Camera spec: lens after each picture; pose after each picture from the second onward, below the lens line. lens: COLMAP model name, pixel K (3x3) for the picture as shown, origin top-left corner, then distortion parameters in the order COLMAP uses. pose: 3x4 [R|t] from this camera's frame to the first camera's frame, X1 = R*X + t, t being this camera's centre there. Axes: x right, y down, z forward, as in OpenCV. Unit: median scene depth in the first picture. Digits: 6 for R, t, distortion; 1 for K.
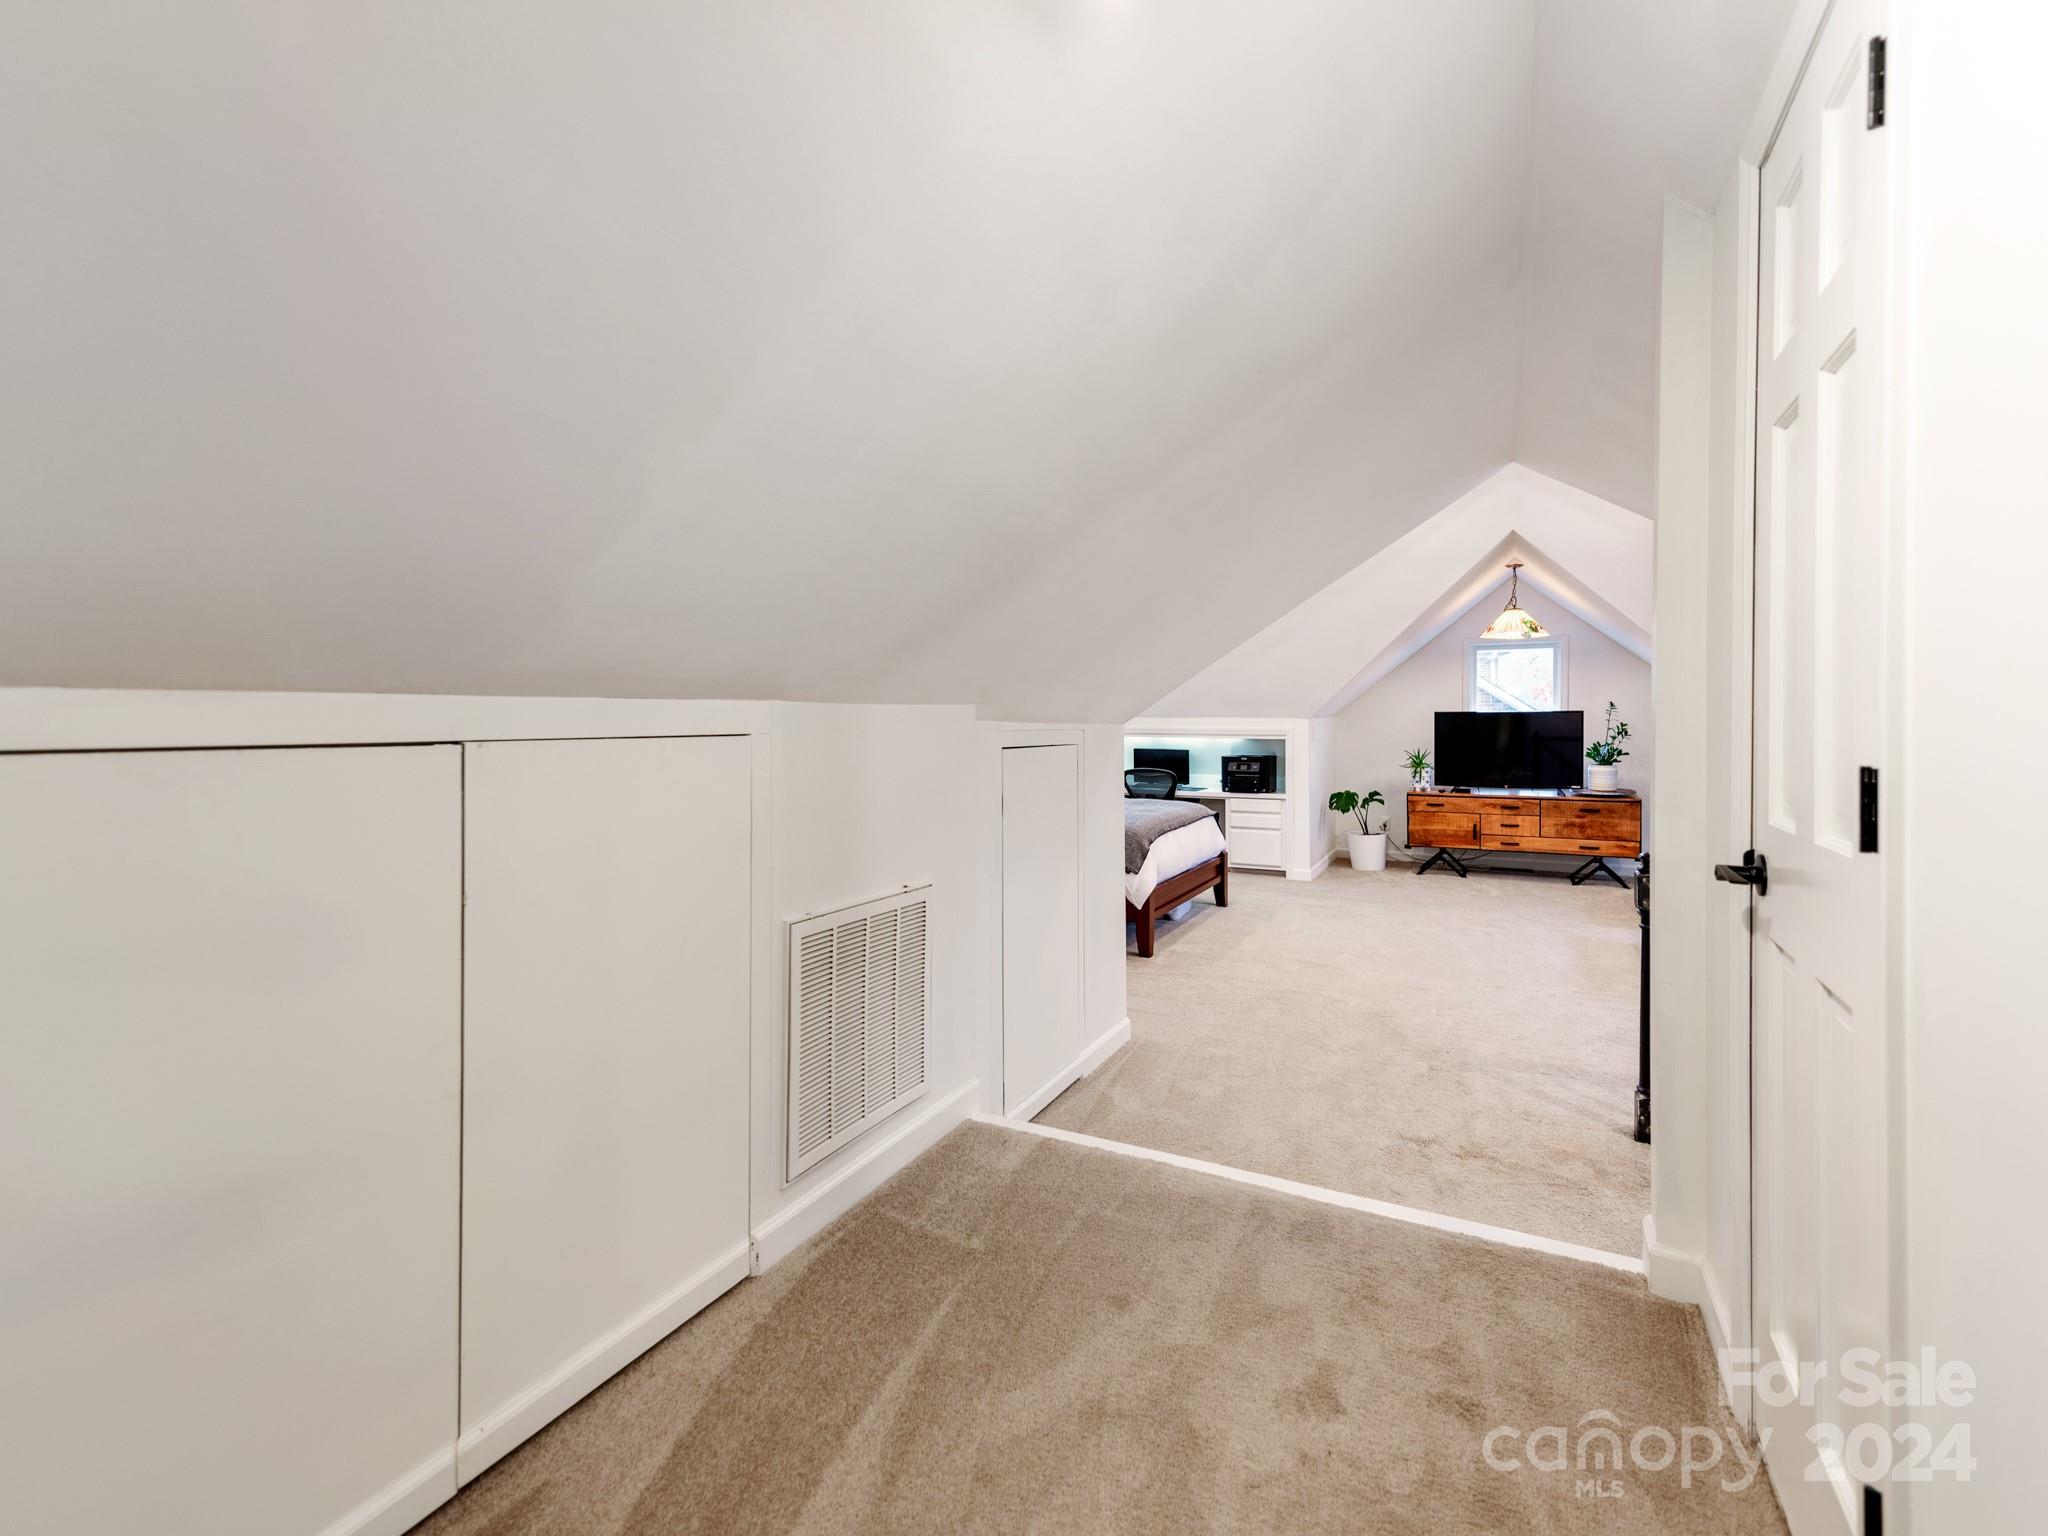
lens RADIAL K [[930.4, 0, 1002.4], [0, 930.4, 764.8], [0, 0, 1]] dist [0.023975, -0.001375]
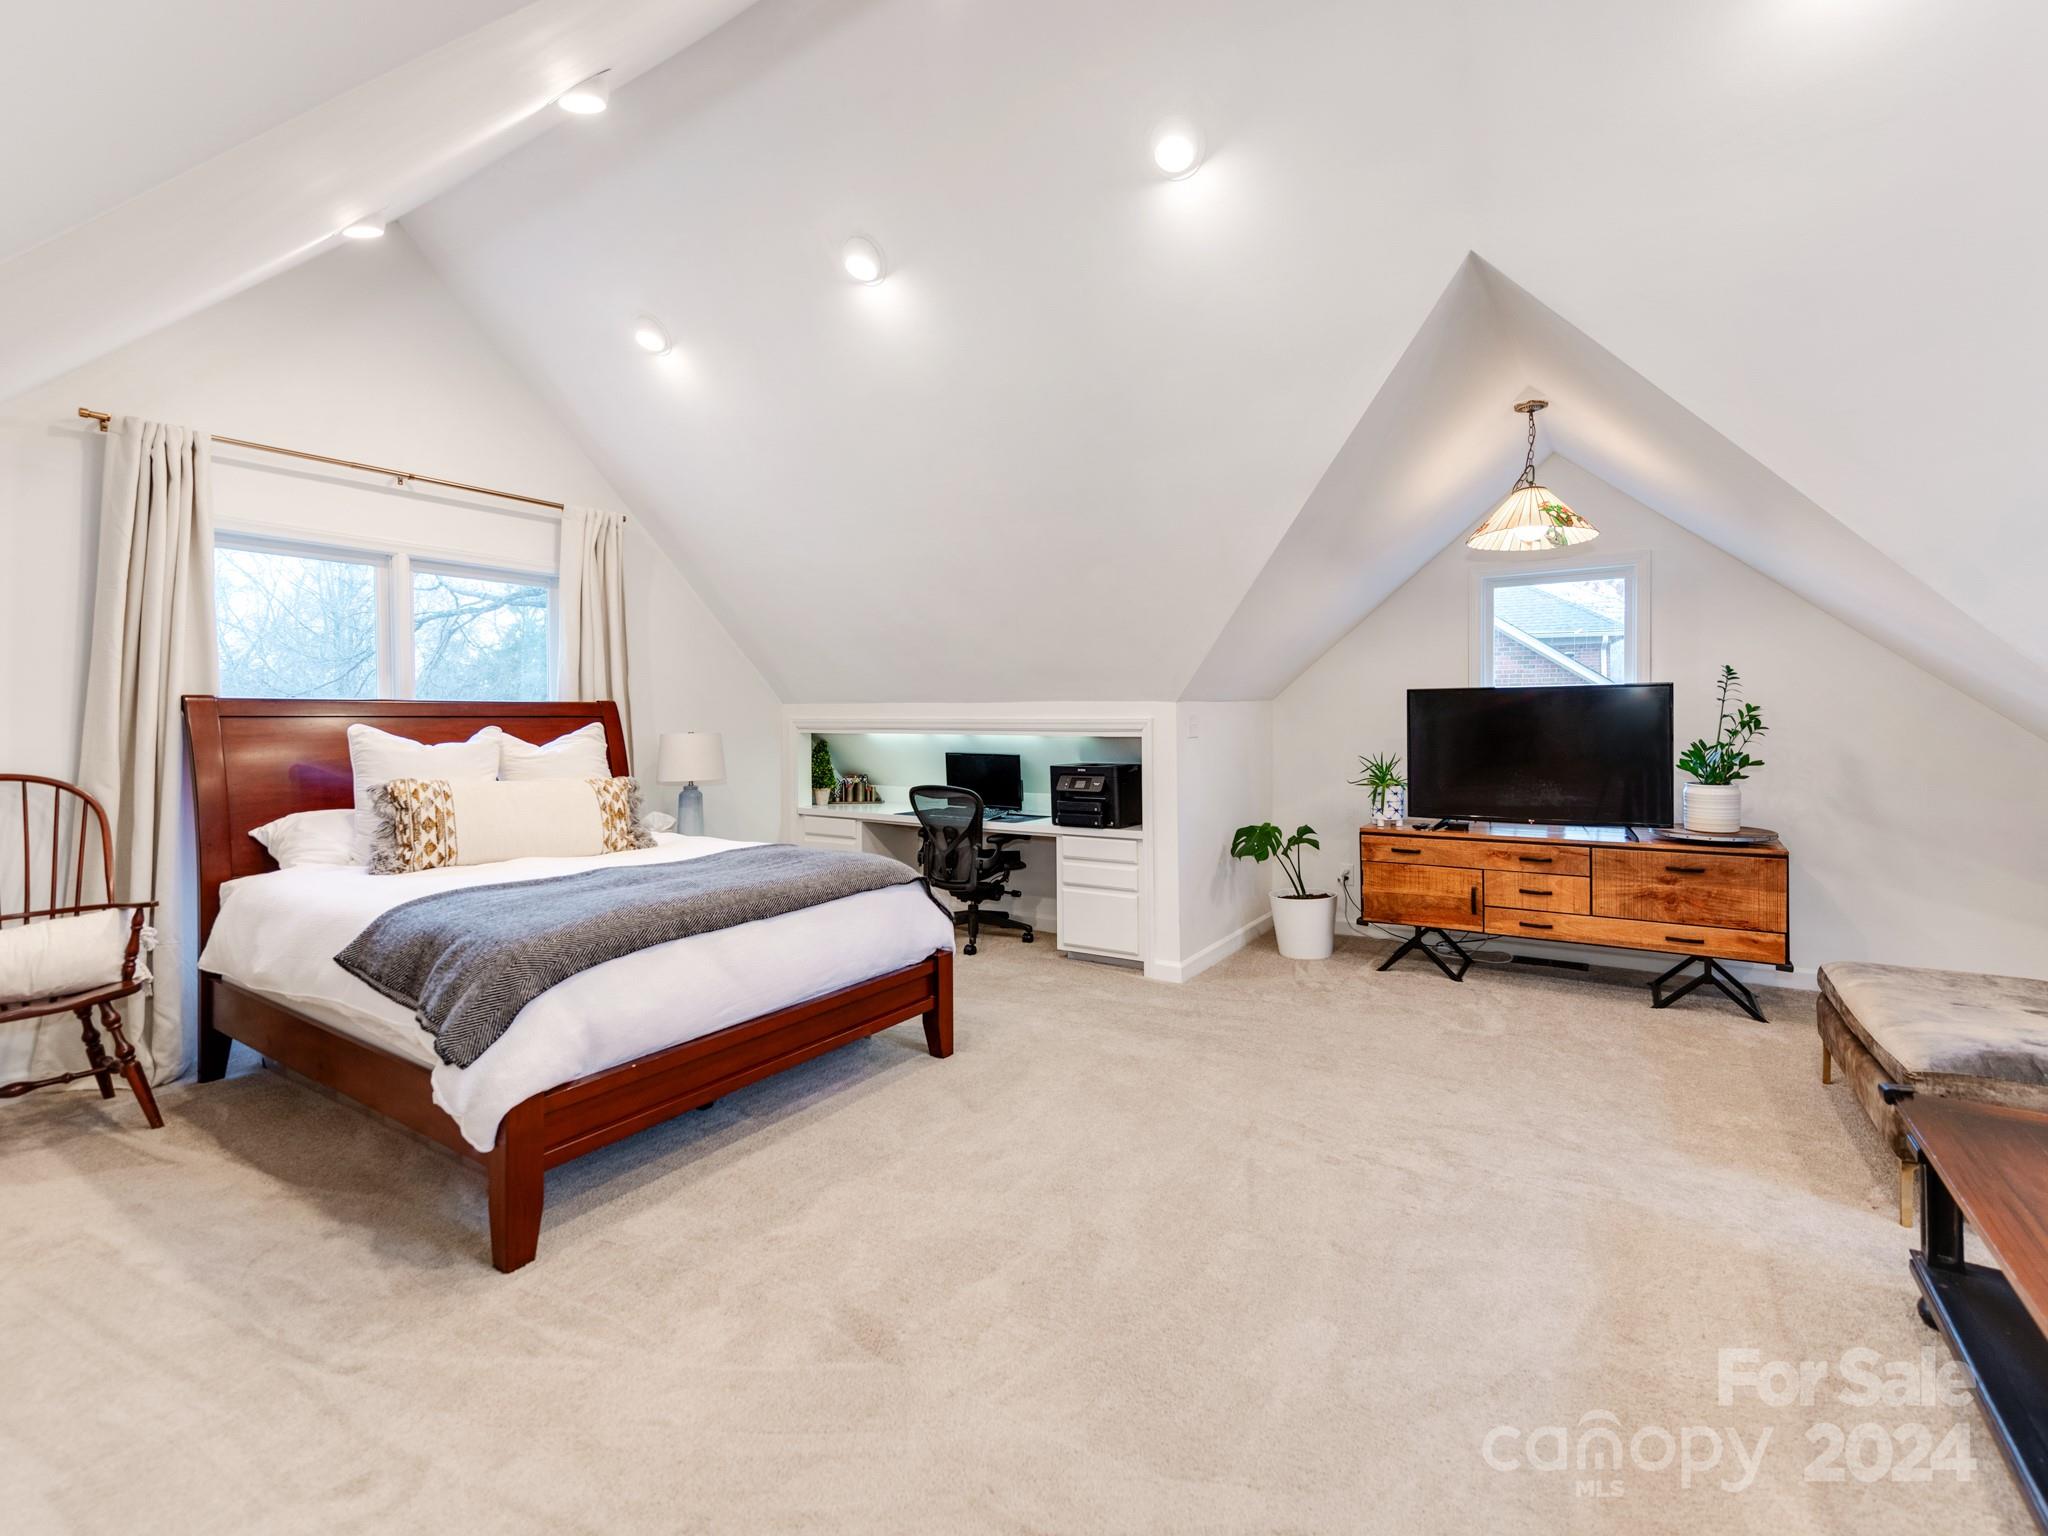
lens RADIAL K [[930.4, 0, 1043.1], [0, 930.4, 762.1], [0, 0, 1]] dist [0.023975, -0.001375]
pose [[0.996598, 0.002773, -0.082364, 0.292765], [-0.003642, 0.999939, -0.010402, -0.005124], [0.082330, 0.010667, 0.996548, 0.418694]]
